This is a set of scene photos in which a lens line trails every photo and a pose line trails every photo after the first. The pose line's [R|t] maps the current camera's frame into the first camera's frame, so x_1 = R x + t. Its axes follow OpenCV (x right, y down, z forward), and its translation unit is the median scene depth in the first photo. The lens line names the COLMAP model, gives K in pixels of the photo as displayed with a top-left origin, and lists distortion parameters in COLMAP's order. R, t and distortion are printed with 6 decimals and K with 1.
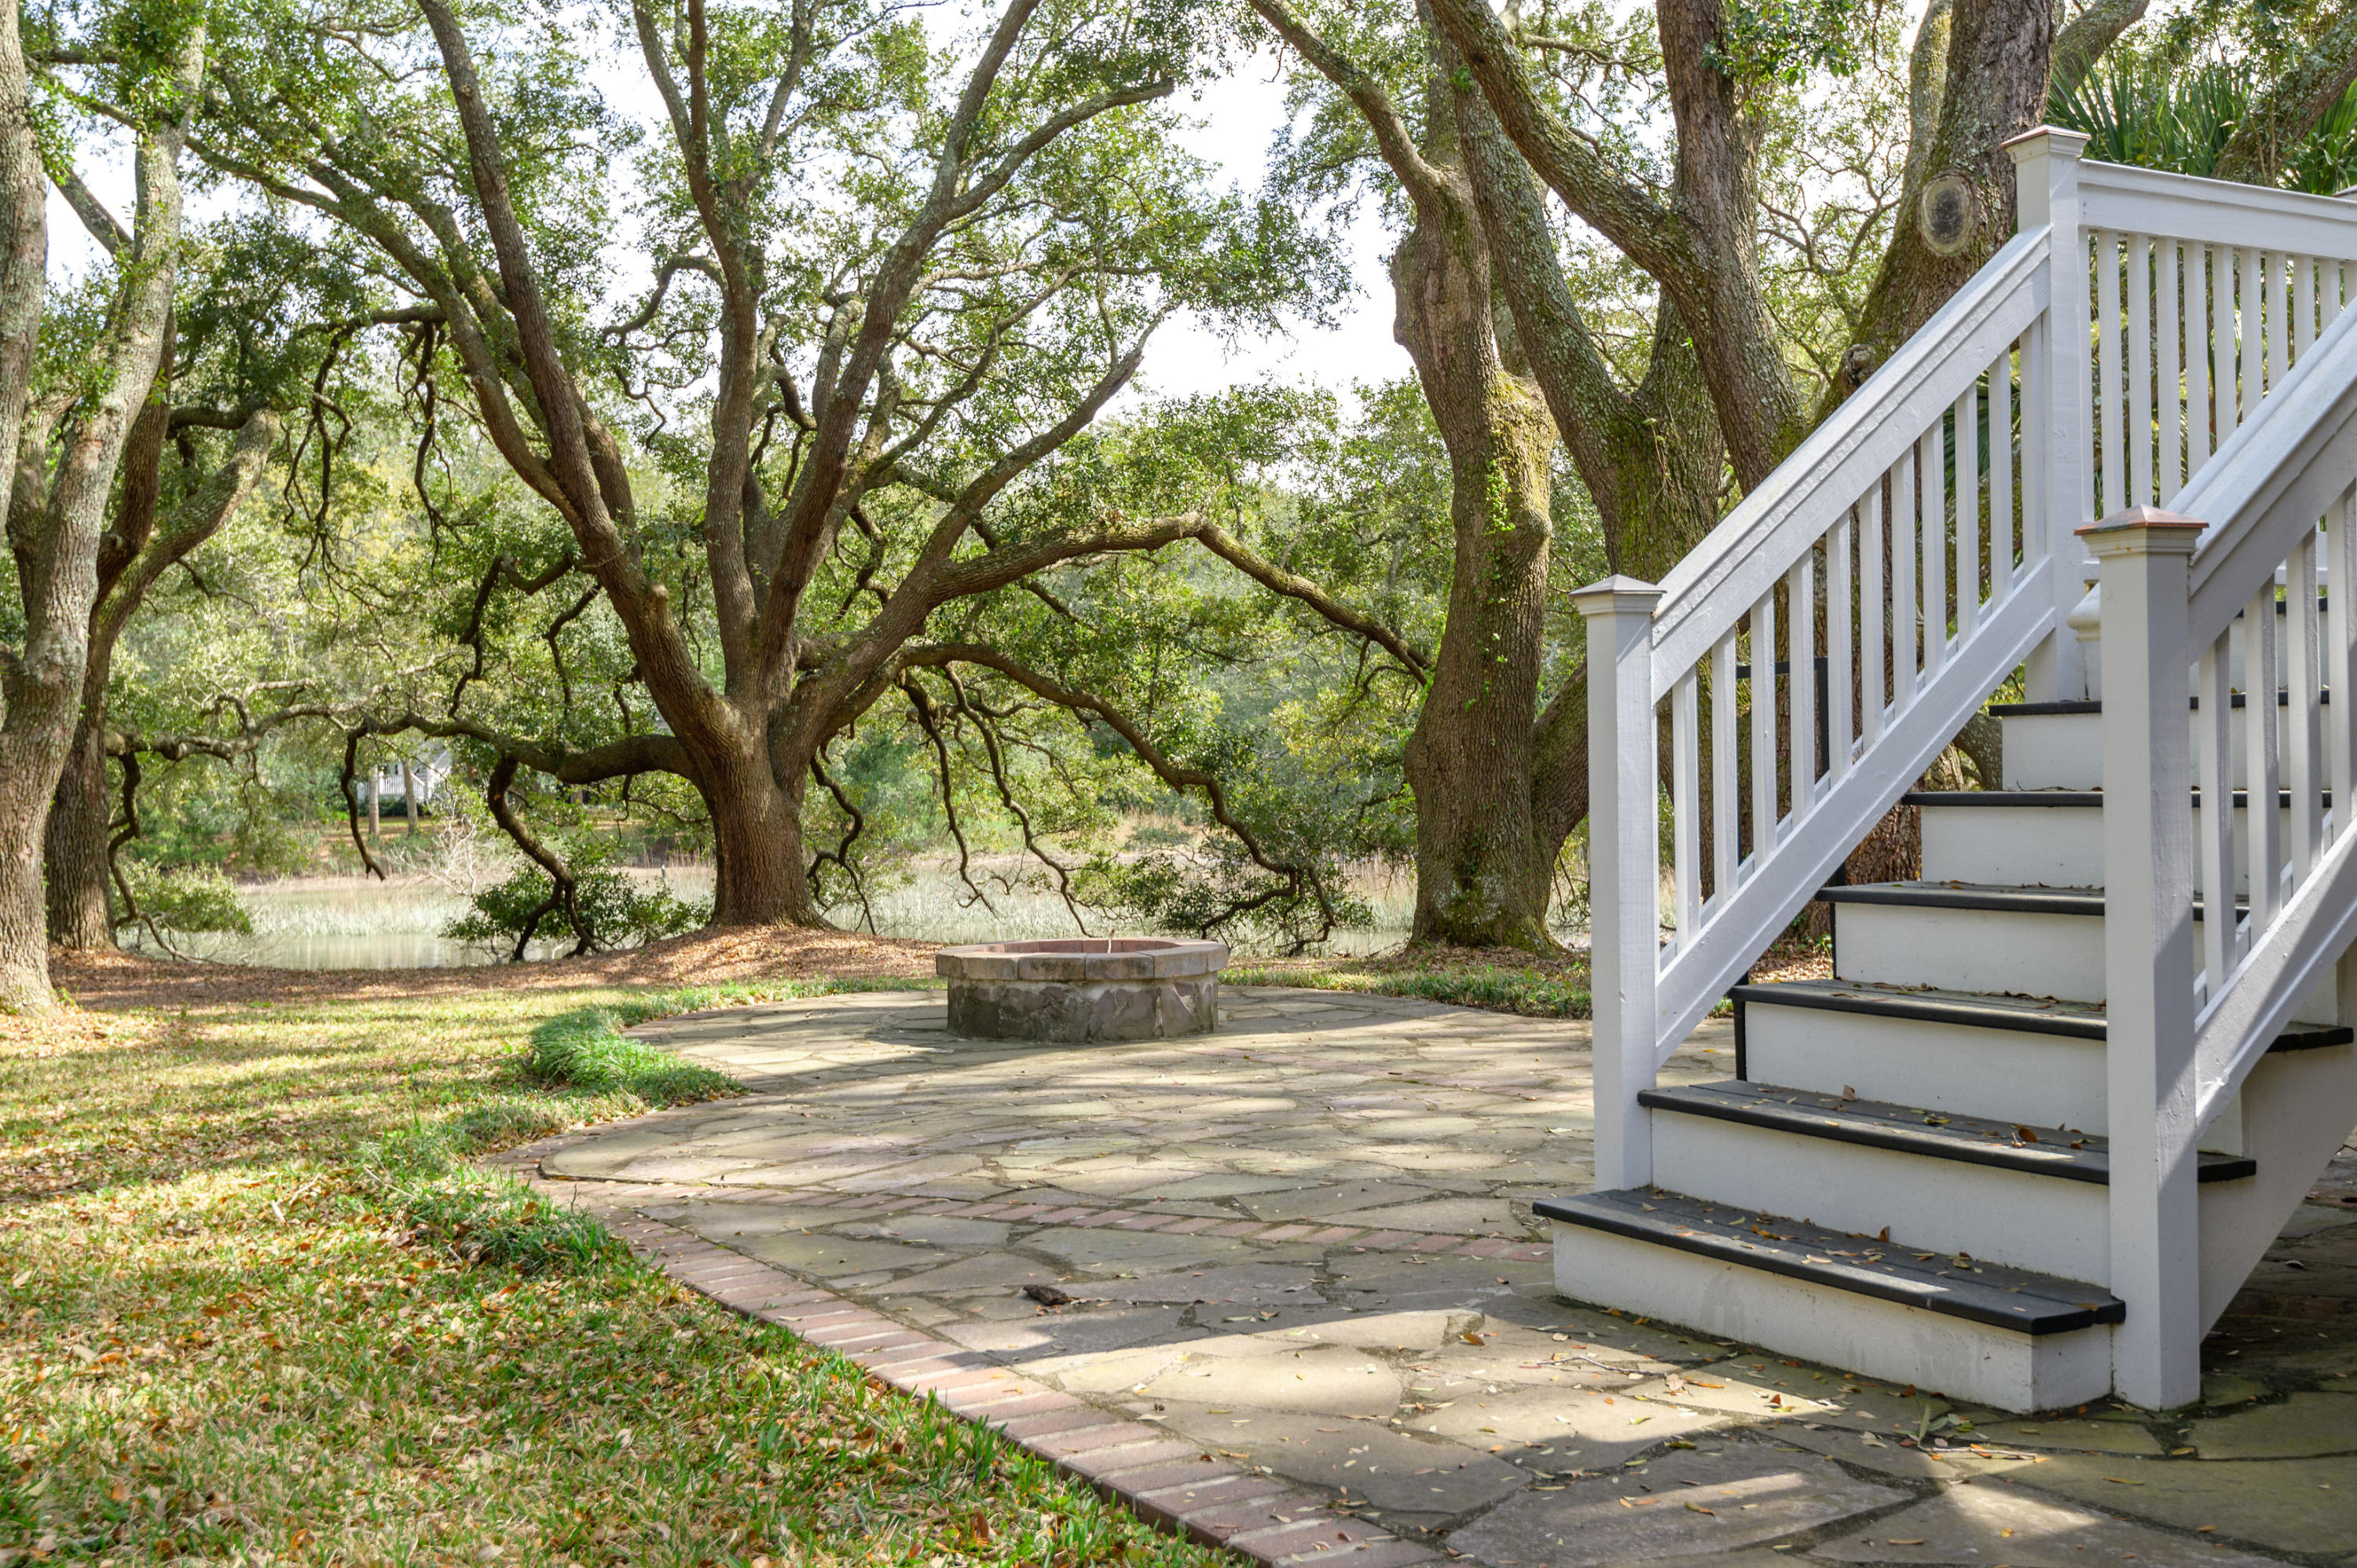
lens RADIAL K [[2359.0, 0, 1159.0], [0, 2359.0, 802.1], [0, 0, 1]] dist [0.002005, 0.000000]
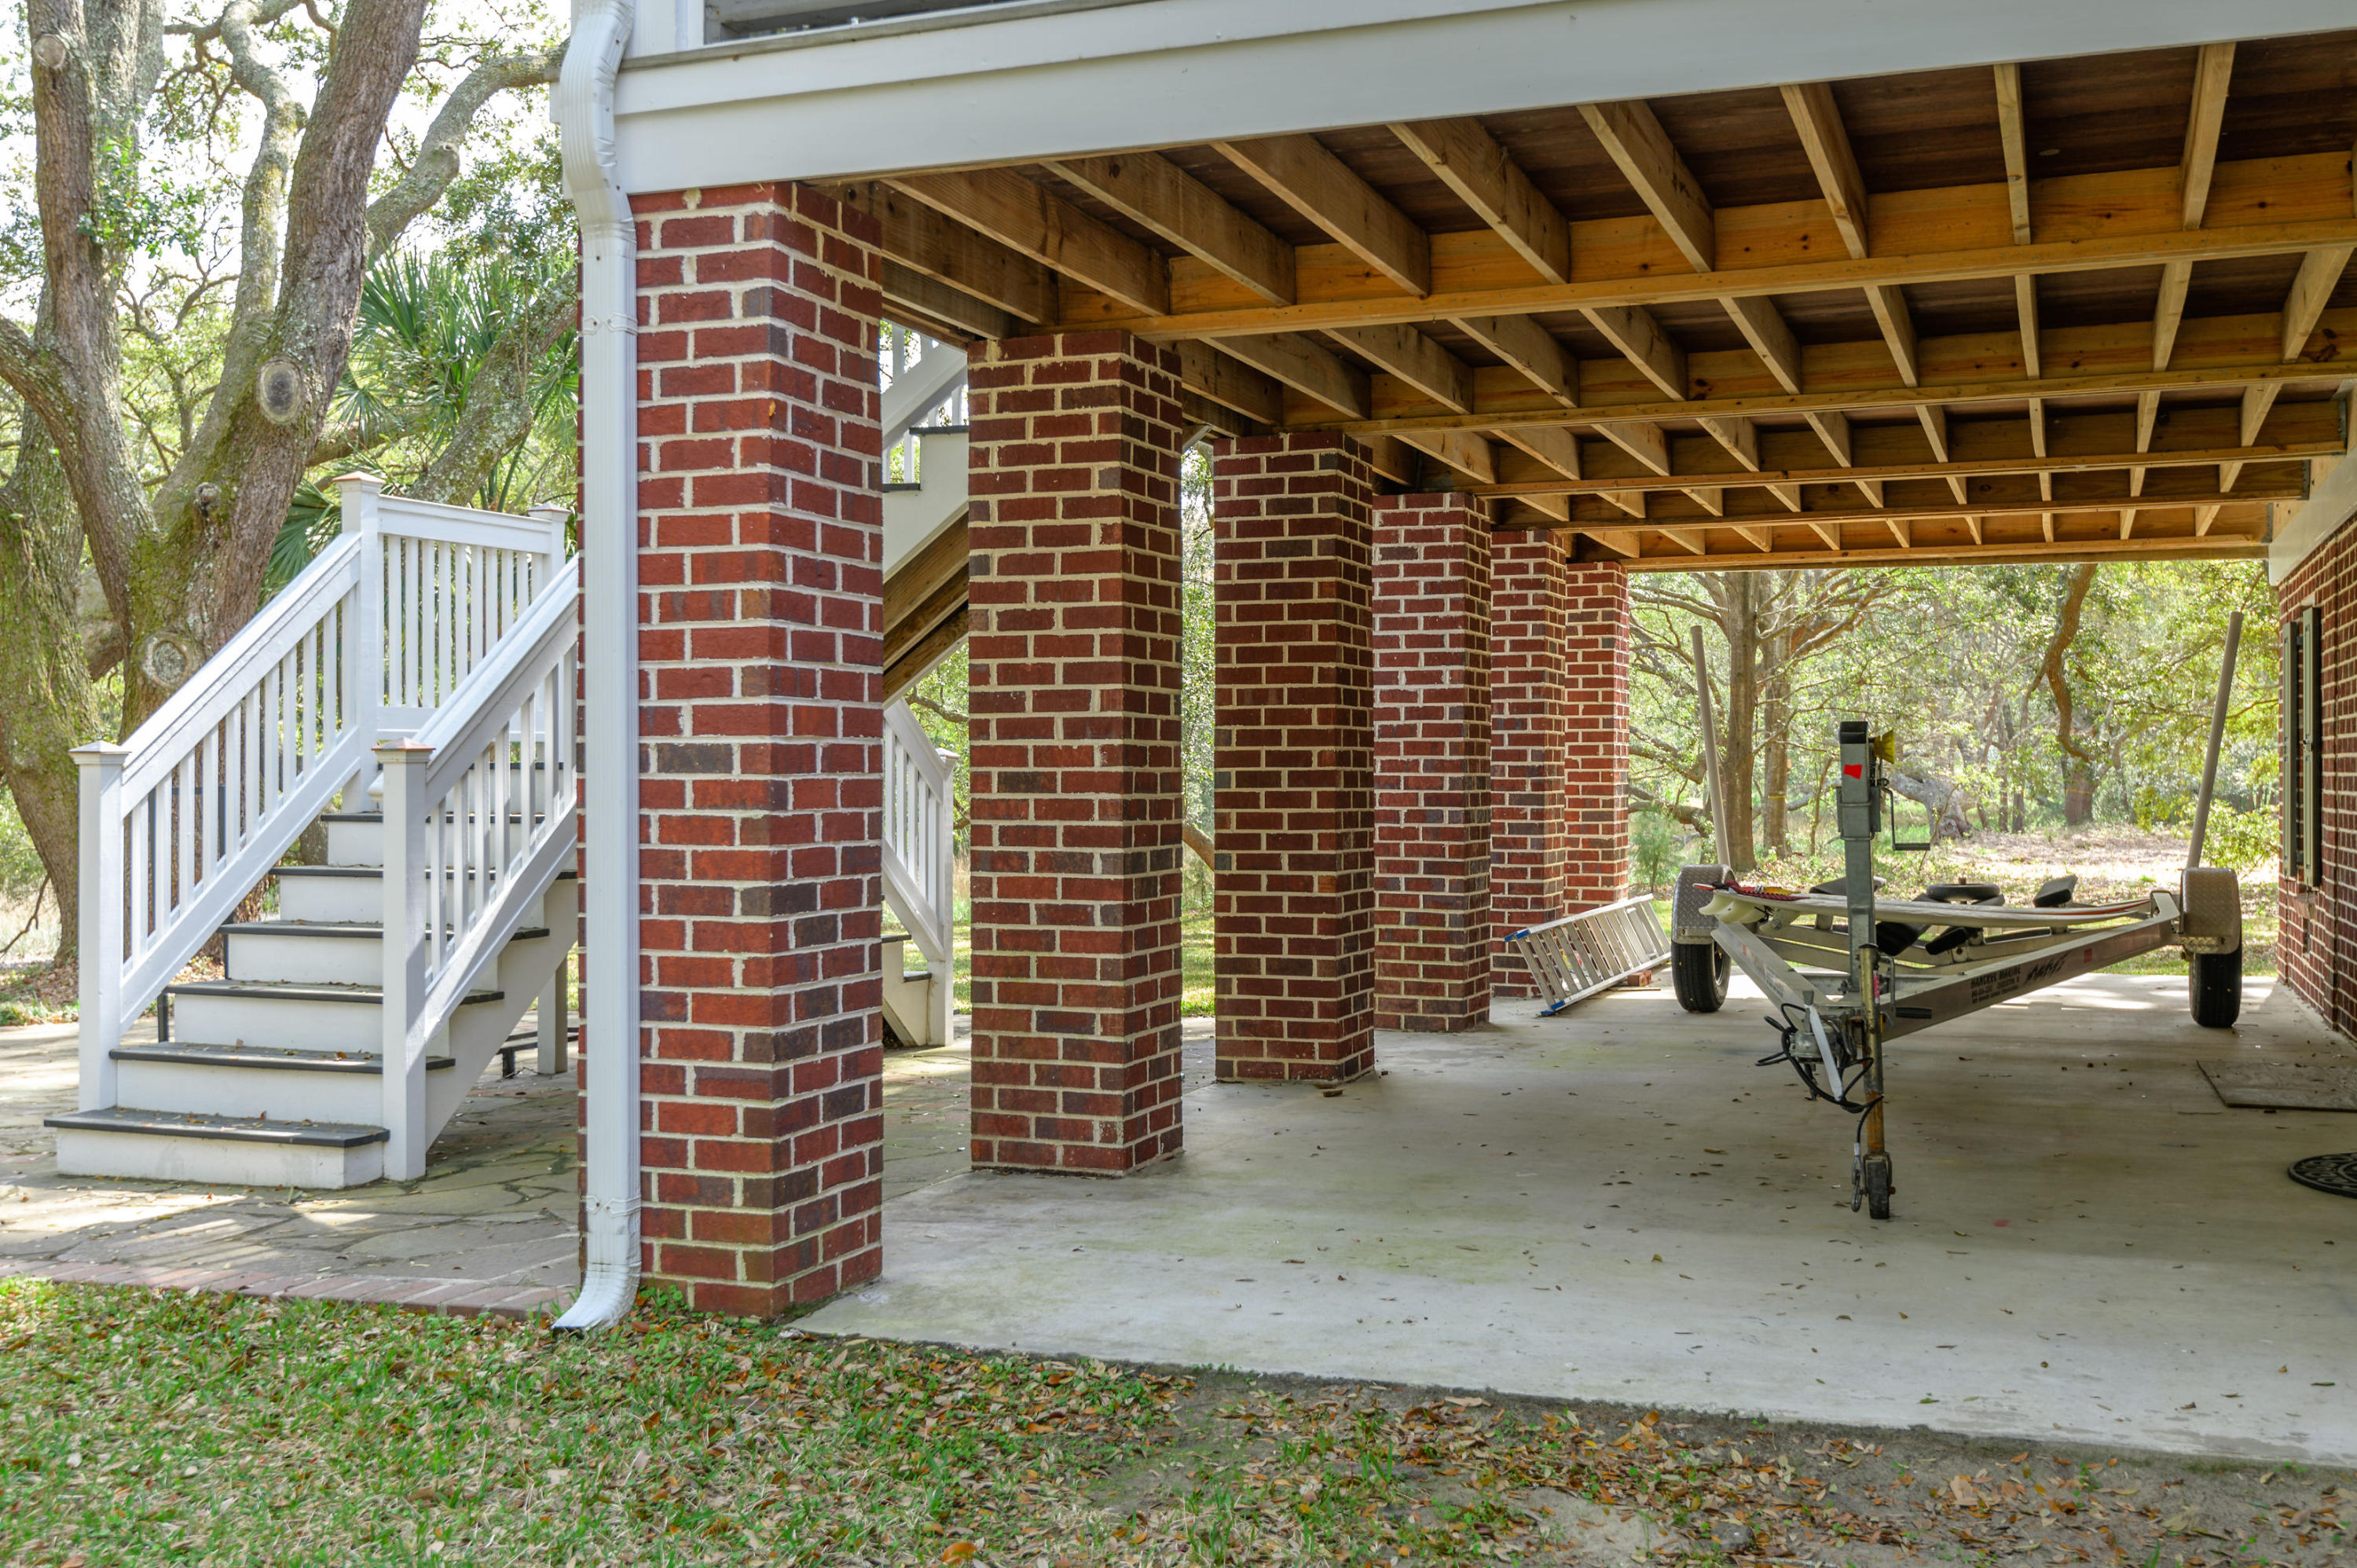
lens RADIAL K [[2359.0, 0, 1168.1], [0, 2359.0, 770.5], [0, 0, 1]] dist [0.002005, 0.000000]
pose [[0.768228, 0.019931, 0.639866, -0.052593], [-0.007509, 0.999727, -0.022125, -0.007908], [-0.640132, 0.012192, 0.768168, -0.136977]]
